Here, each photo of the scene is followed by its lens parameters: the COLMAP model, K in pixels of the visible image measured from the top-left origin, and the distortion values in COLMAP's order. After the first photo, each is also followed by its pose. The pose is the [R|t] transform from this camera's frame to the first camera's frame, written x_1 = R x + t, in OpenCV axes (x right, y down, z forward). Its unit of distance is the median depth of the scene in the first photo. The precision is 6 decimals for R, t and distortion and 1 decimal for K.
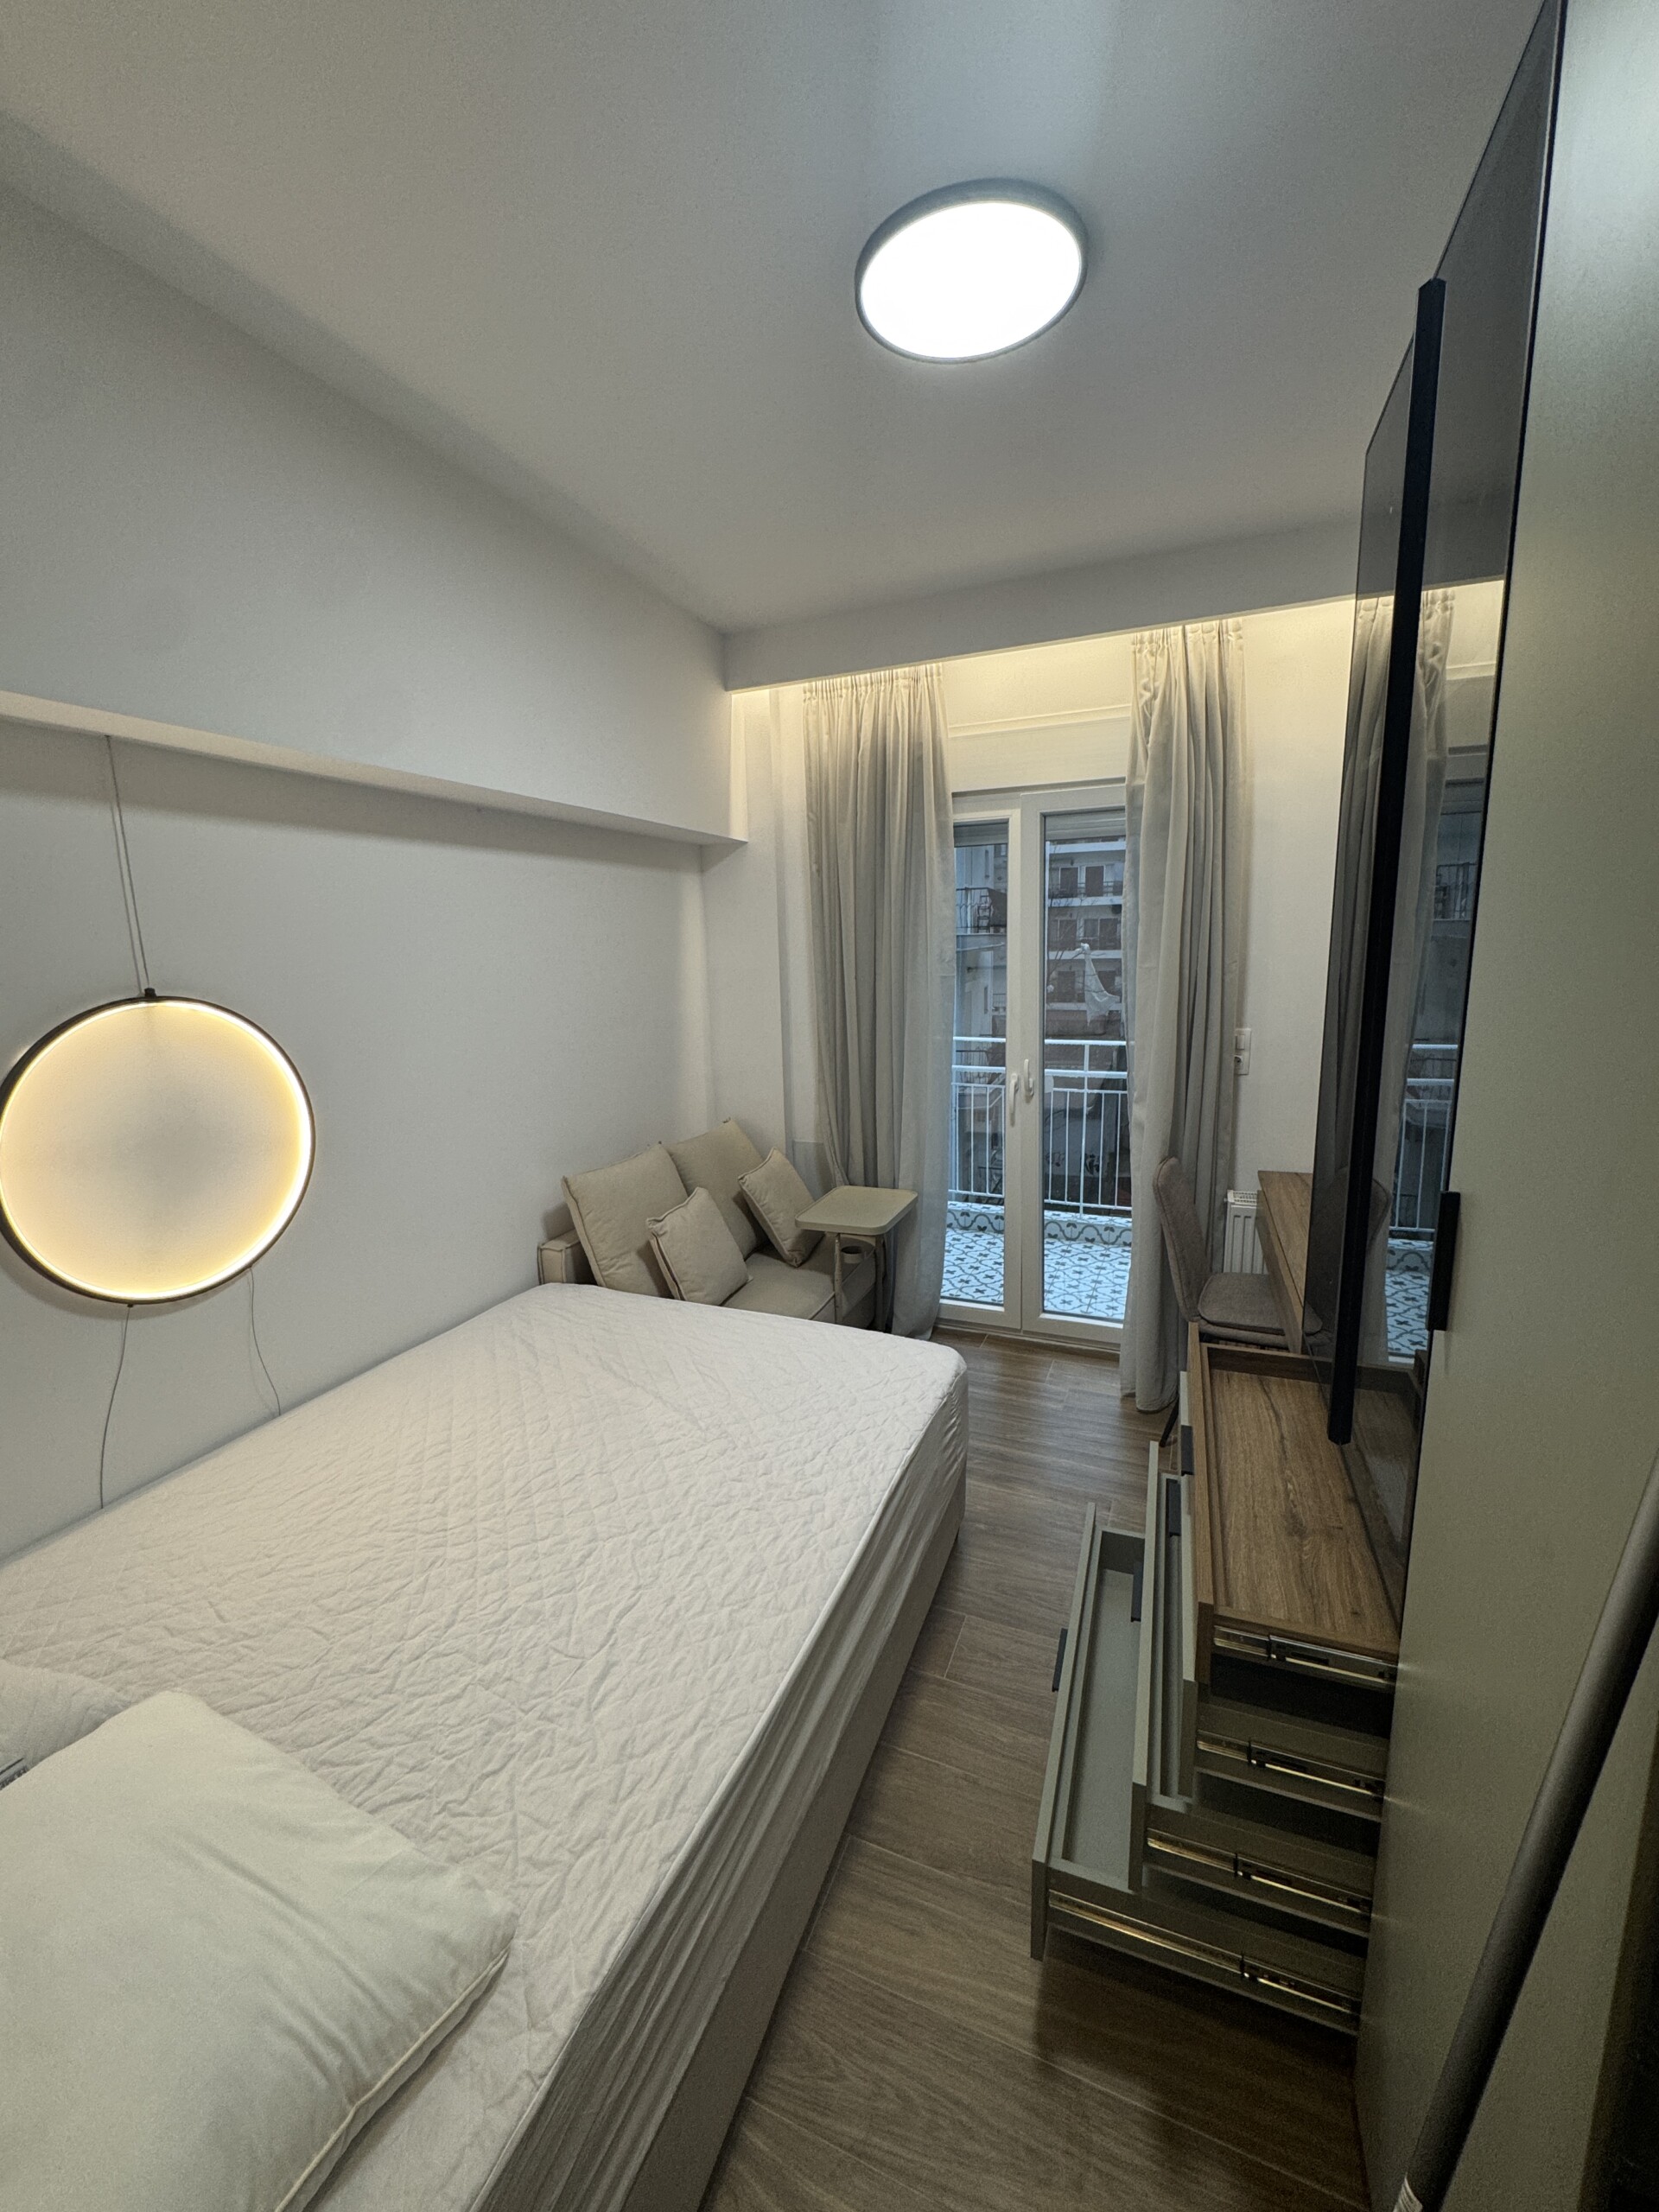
lens RADIAL K [[883.9, 0, 839.1], [0, 883.9, 1099.4], [0, 0, 1]] dist [0.002935, 0.000034]
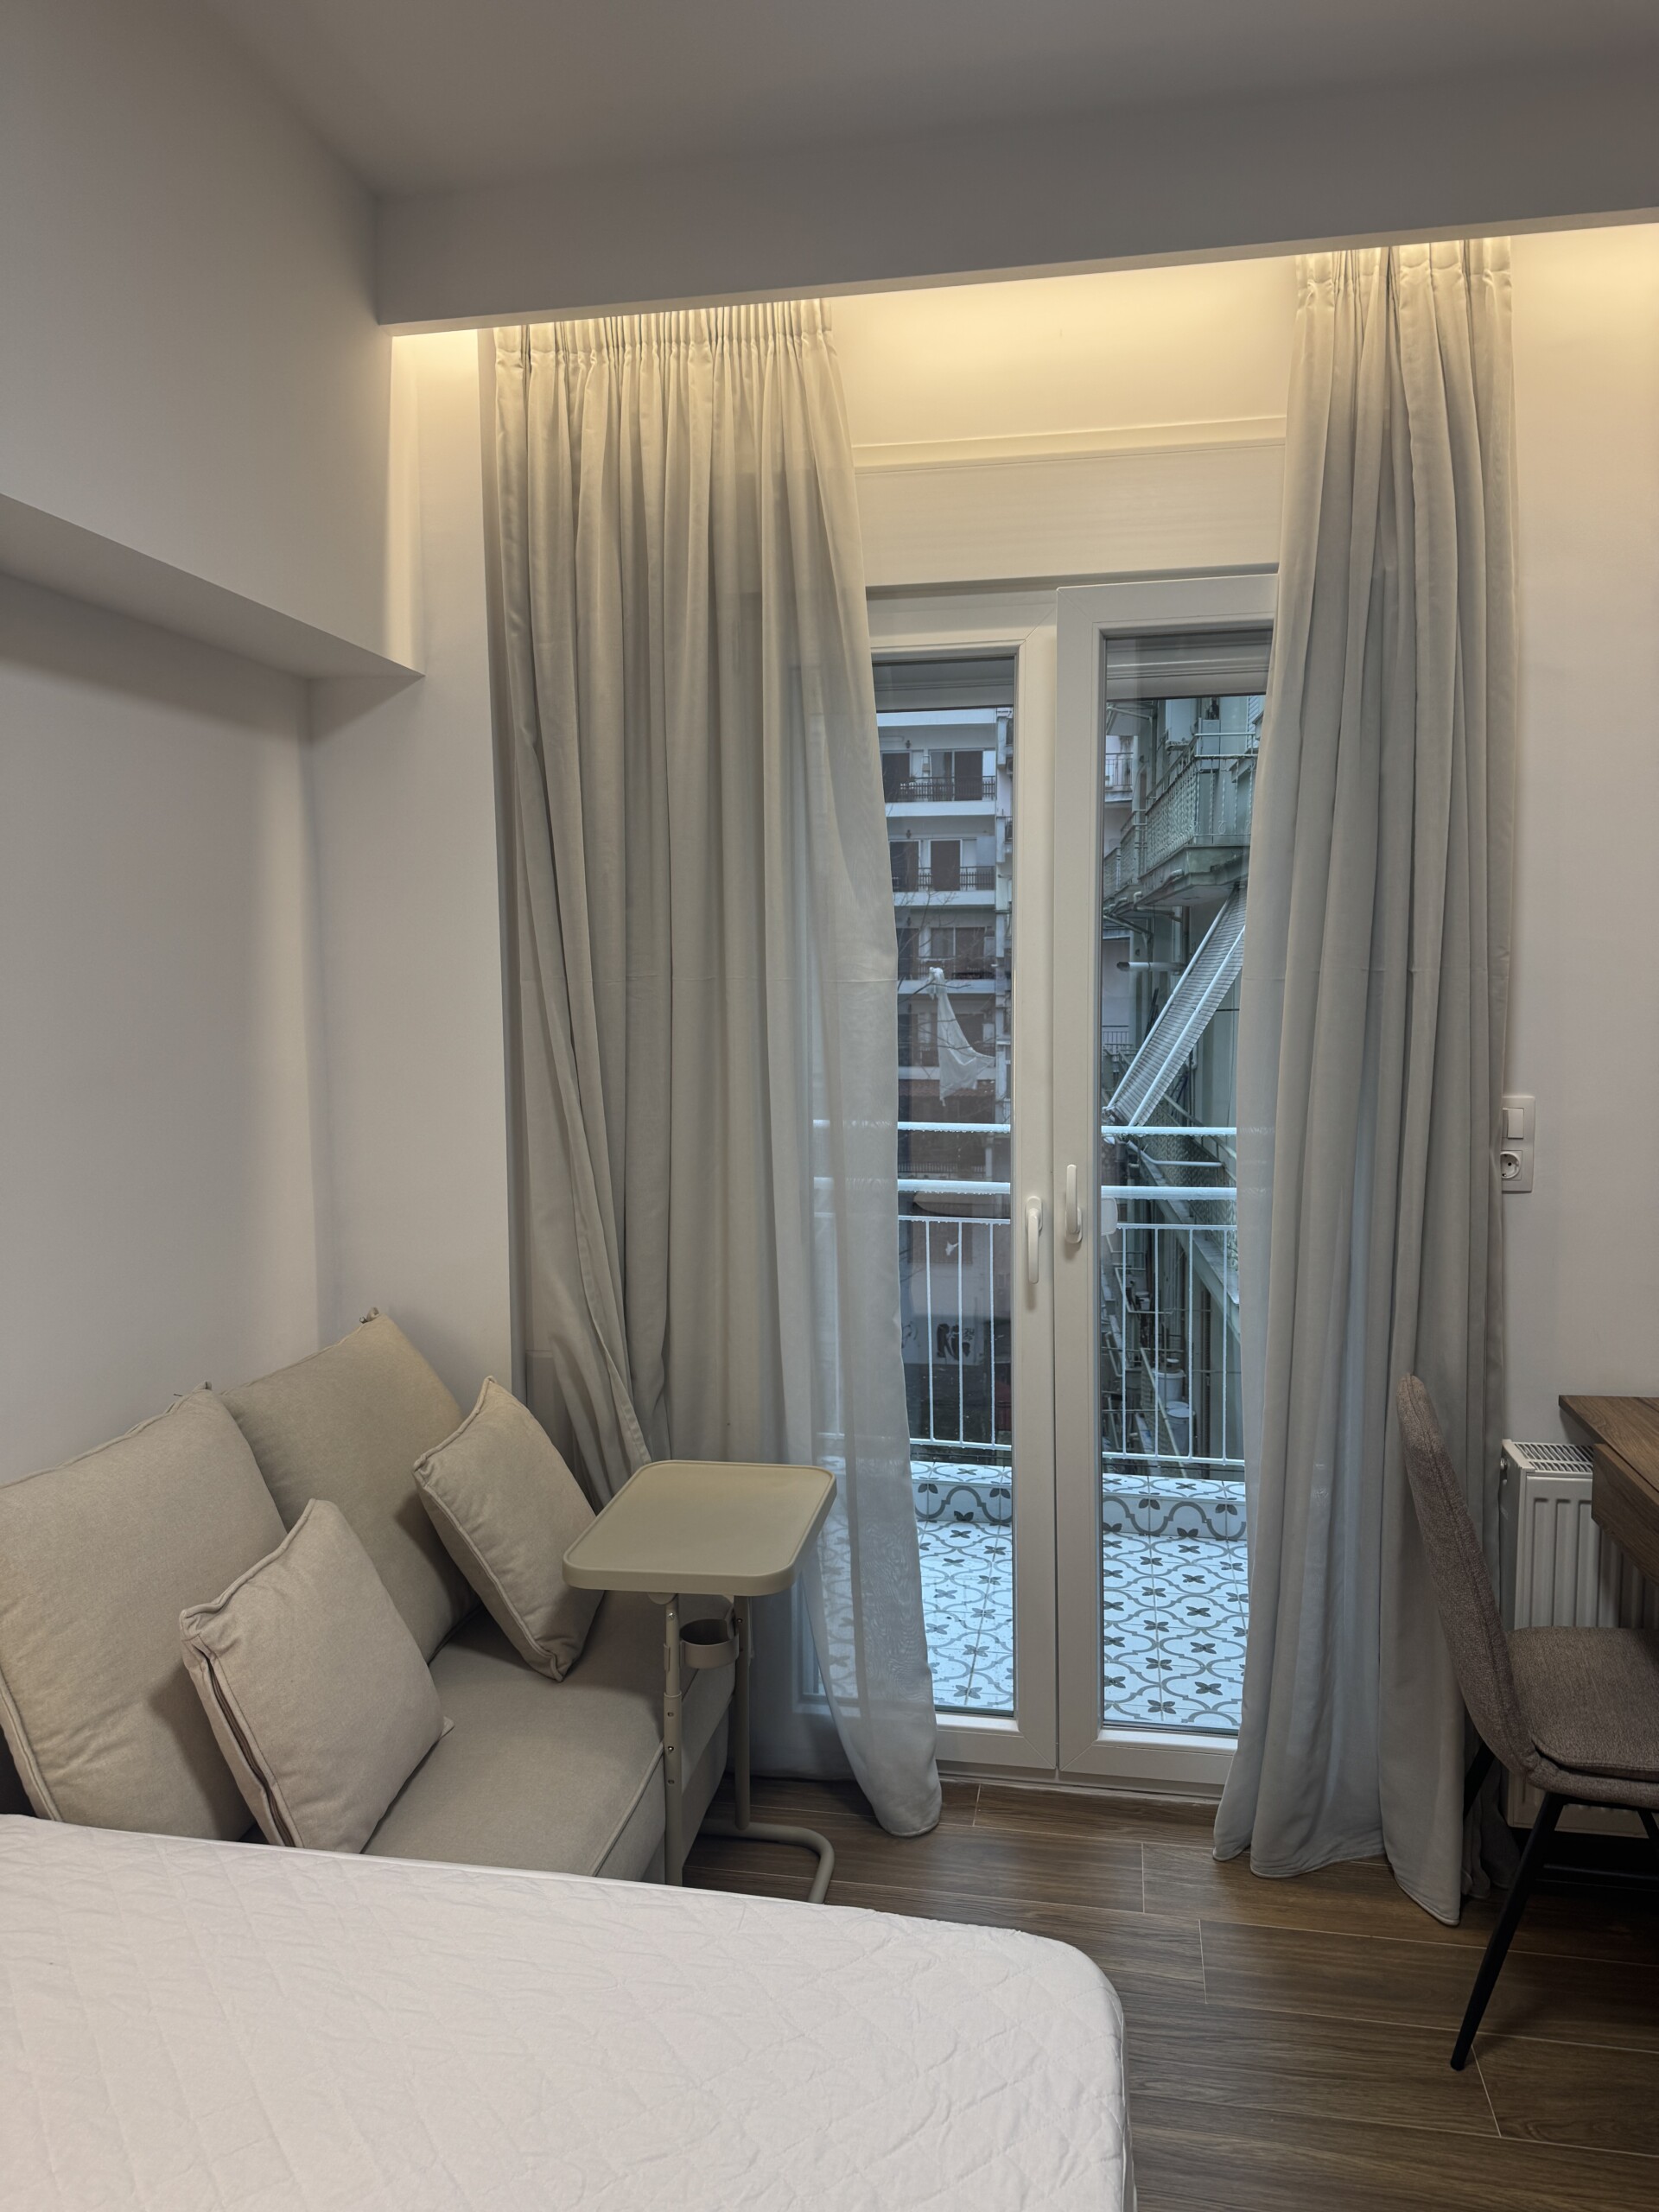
lens RADIAL K [[1566.1, 0, 818.2], [0, 1566.1, 1114.0], [0, 0, 1]] dist [-0.014220, -0.007765]
pose [[0.980953, -0.003490, 0.194212, -0.069548], [0.018873, 0.996821, -0.077410, -0.010972], [-0.193325, 0.079601, 0.977900, 0.254011]]
